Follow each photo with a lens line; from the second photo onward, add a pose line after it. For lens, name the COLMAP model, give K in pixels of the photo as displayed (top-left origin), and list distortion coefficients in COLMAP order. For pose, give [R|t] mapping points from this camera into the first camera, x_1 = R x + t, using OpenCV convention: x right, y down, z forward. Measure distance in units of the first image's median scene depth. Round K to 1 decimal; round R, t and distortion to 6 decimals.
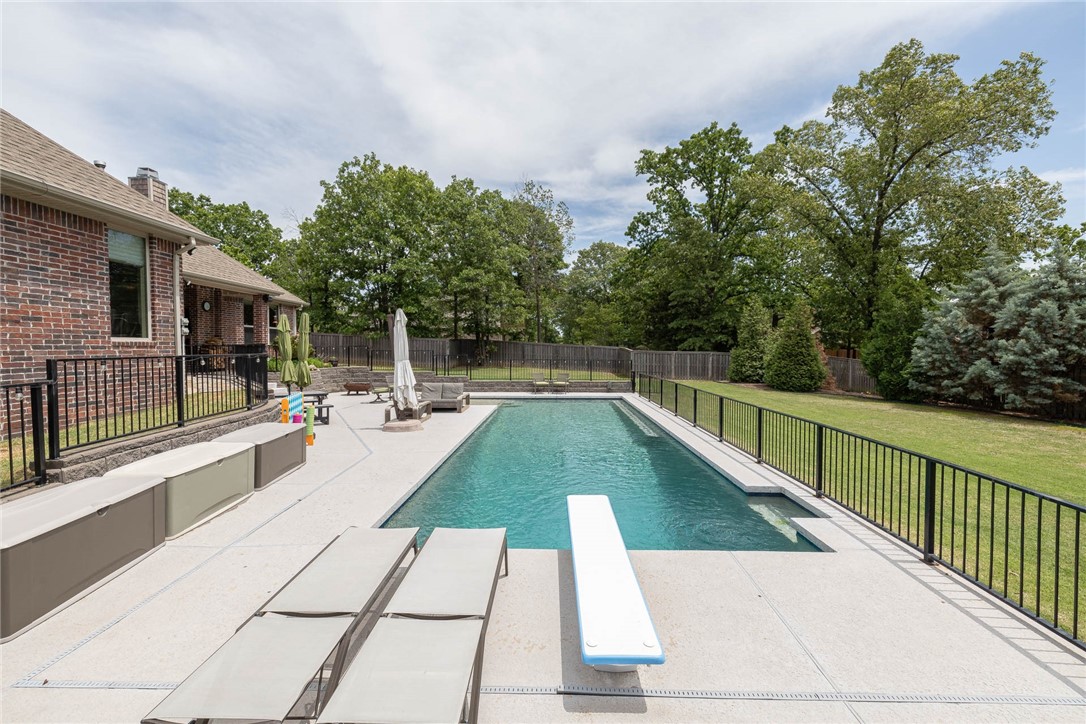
lens RADIAL K [[457.4, 0, 544.5], [0, 457.4, 357.8], [0, 0, 1]] dist [0.000766, 0.000239]
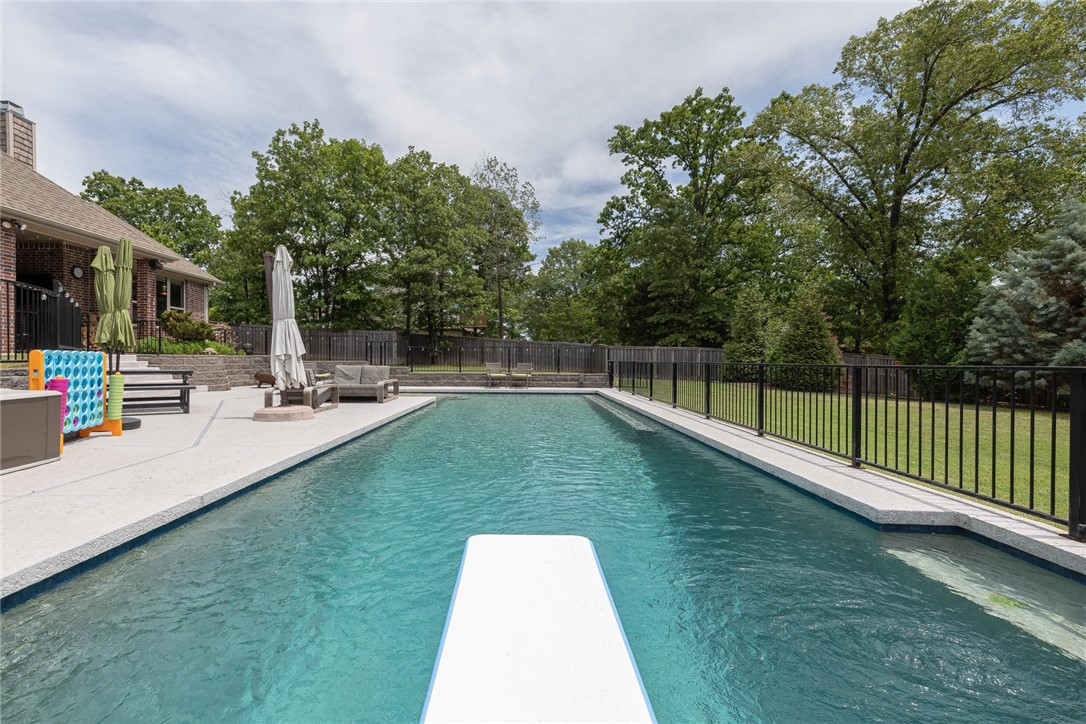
lens RADIAL K [[457.4, 0, 503.5], [0, 457.4, 360.2], [0, 0, 1]] dist [0.000766, 0.000239]
pose [[0.999753, 0.003594, -0.021914, 0.014810], [-0.004190, 0.999621, -0.027205, 0.035128], [0.021808, 0.027291, 0.999390, 0.129431]]
